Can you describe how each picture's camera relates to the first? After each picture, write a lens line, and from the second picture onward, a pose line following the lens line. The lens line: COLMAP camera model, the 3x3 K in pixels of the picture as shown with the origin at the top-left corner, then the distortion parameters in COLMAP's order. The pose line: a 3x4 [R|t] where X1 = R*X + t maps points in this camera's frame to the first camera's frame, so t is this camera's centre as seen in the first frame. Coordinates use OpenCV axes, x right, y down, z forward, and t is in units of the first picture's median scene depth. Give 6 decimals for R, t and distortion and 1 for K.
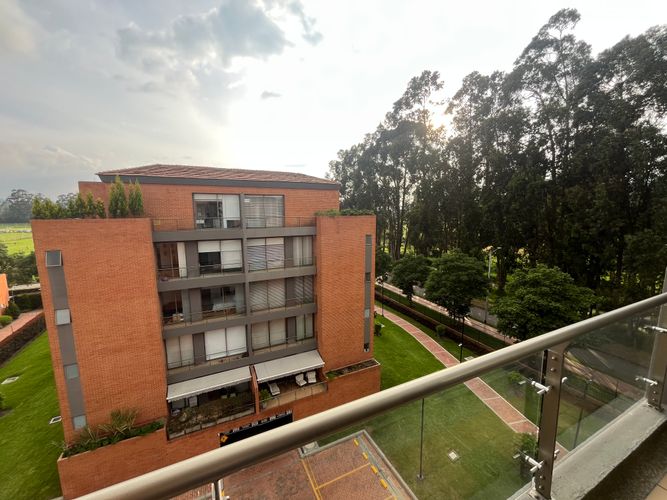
lens RADIAL K [[270.1, 0, 331.5], [0, 270.1, 249.7], [0, 0, 1]] dist [-0.002064, -0.000504]
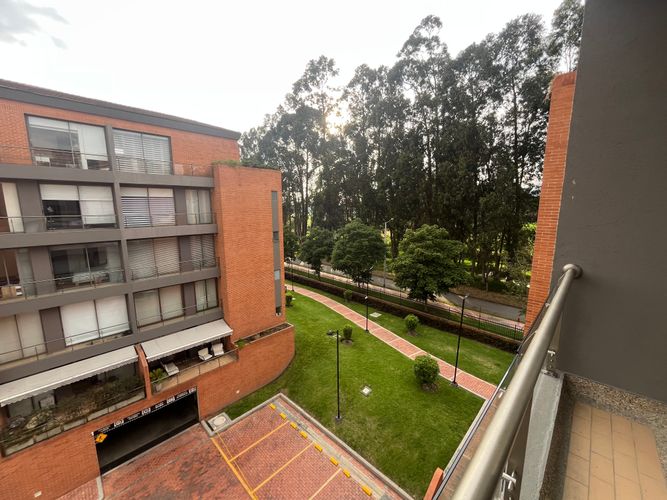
lens RADIAL K [[270.1, 0, 330.3], [0, 270.1, 247.8], [0, 0, 1]] dist [-0.002064, -0.000504]
pose [[0.941904, -0.053300, 0.331626, -0.002785], [0.048903, 0.998570, 0.021599, 0.135568], [-0.332303, -0.004126, 0.943164, 0.038957]]
